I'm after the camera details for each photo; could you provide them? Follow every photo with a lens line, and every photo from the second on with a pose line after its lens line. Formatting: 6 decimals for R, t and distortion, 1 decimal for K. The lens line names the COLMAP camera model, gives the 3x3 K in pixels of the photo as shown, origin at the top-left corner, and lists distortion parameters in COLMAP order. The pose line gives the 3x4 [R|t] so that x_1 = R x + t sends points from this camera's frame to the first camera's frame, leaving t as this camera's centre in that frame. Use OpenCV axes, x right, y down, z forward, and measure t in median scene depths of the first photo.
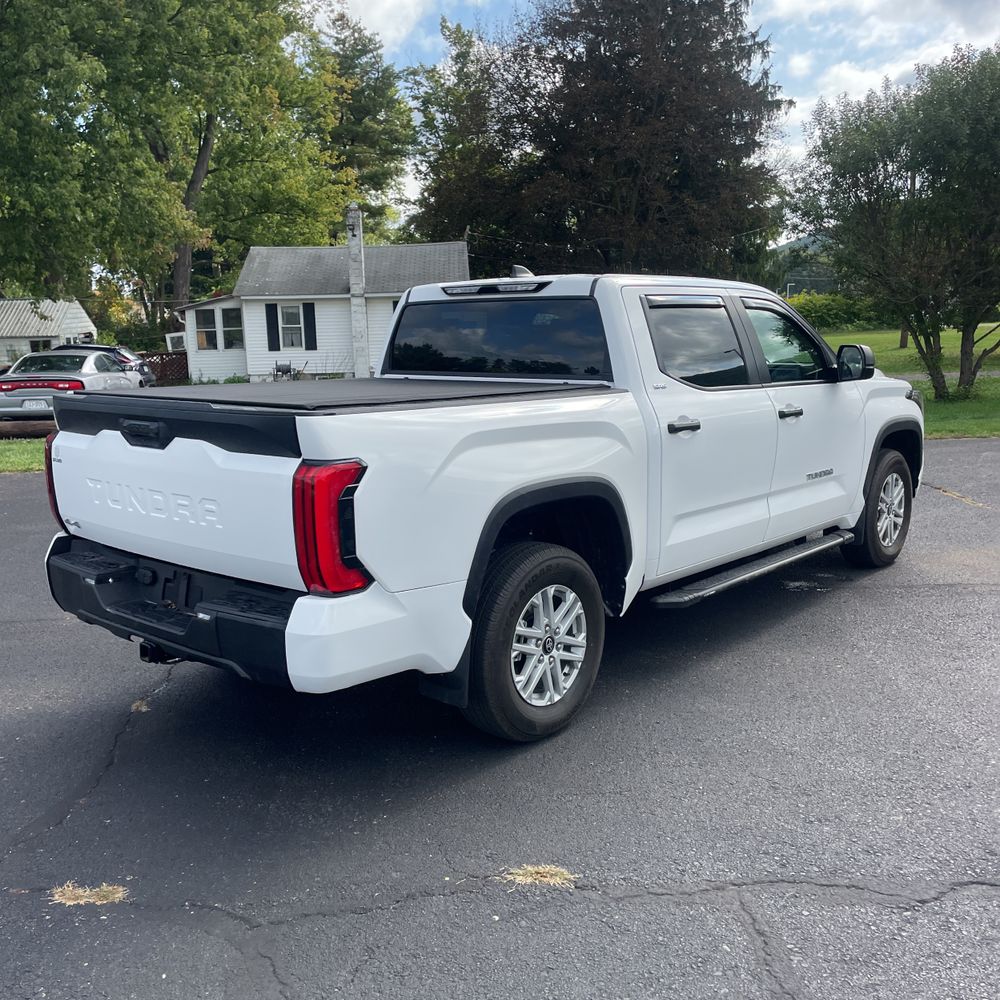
lens RADIAL K [[1004.5, 0, 513.4], [0, 1004.5, 506.2], [0, 0, 1]] dist [0.097520, -0.130959]
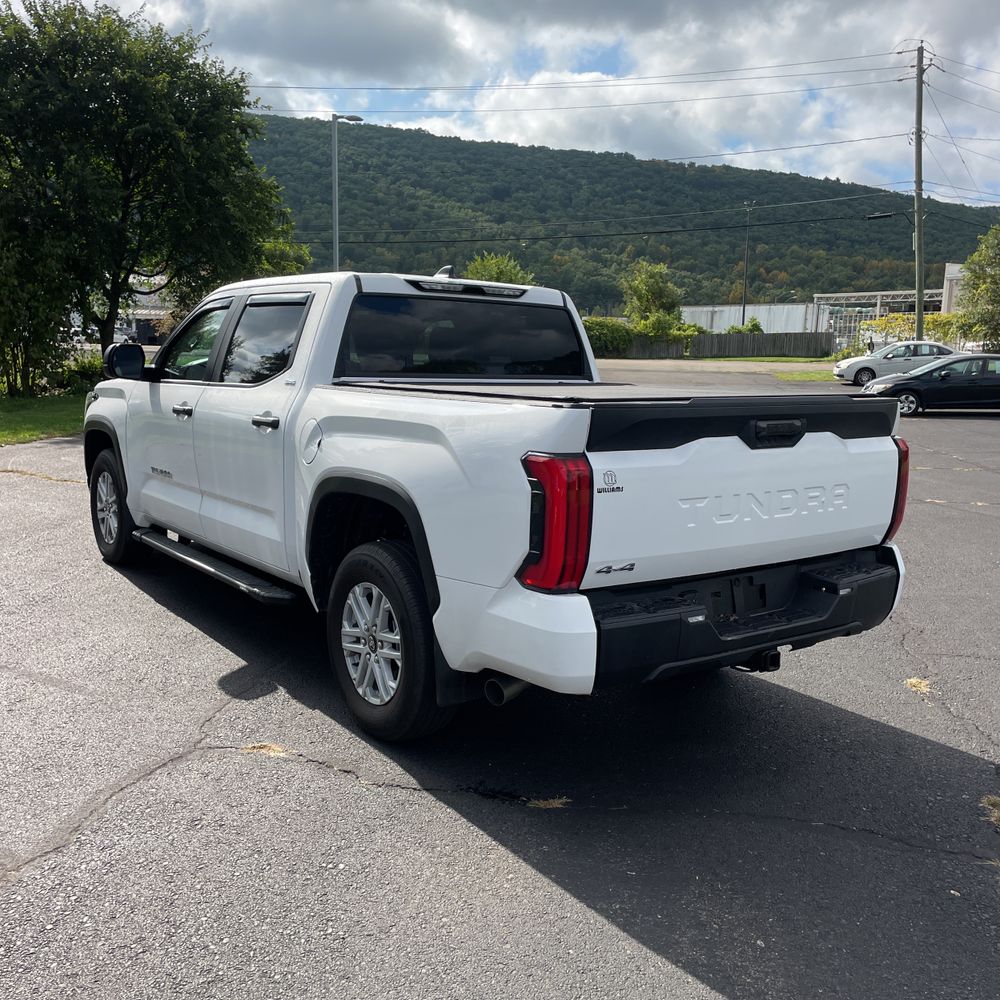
lens RADIAL K [[1010.5, 0, 499.5], [0, 1010.5, 504.1], [0, 0, 1]] dist [0.100969, -0.142885]
pose [[0.220820, -0.127415, 0.966956, -1.319997], [0.139937, 0.985311, 0.097876, -0.132350], [-0.965223, 0.113700, 0.235406, 0.995465]]
